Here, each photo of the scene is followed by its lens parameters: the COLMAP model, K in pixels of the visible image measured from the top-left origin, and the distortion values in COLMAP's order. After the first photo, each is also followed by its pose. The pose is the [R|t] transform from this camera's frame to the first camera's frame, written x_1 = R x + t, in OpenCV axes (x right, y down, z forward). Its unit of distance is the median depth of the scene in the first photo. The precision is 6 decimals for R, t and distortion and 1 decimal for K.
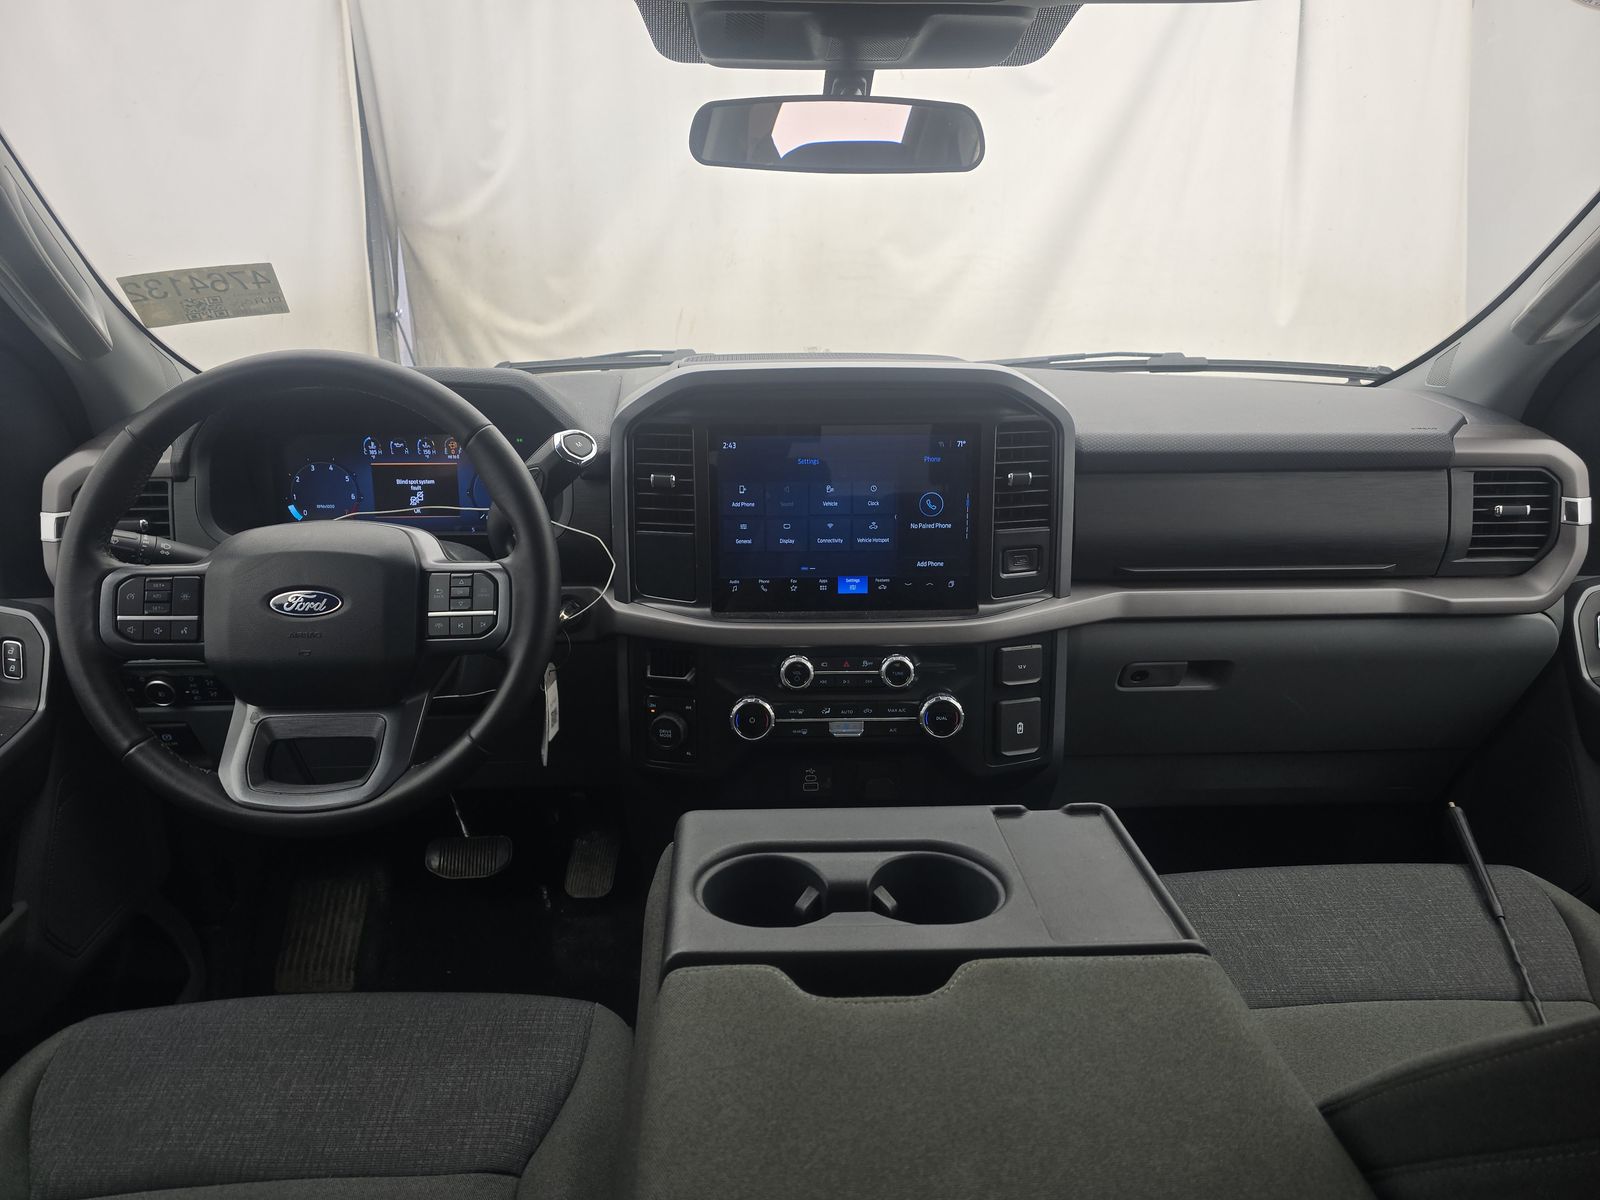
lens RADIAL K [[1102.6, 0, 815.6], [0, 1102.6, 591.8], [0, 0, 1]] dist [0.027337, -0.025415]
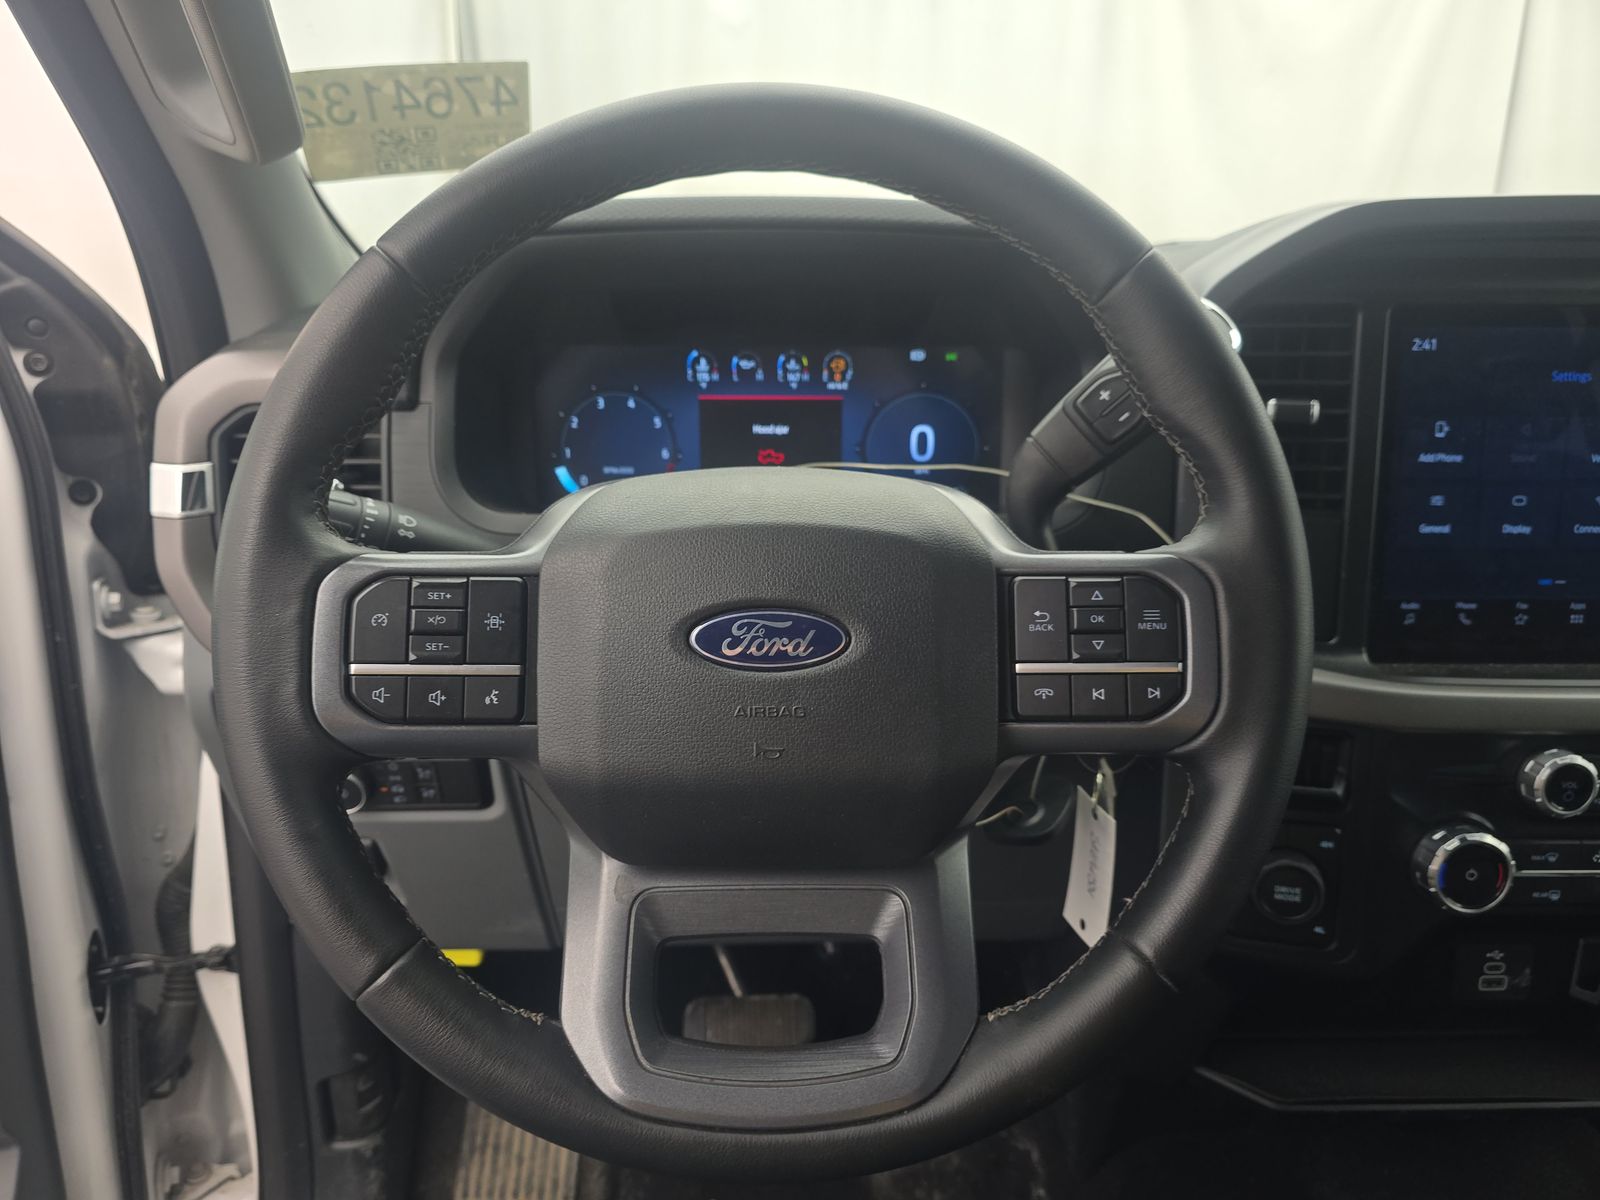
lens RADIAL K [[1102.6, 0, 787.6], [0, 1102.6, 597.3], [0, 0, 1]] dist [0.027337, -0.025415]
pose [[0.999041, 0.009334, -0.042778, -0.366416], [-0.010418, 0.999628, -0.025194, 0.003700], [0.042527, 0.025616, 0.998767, 0.475846]]
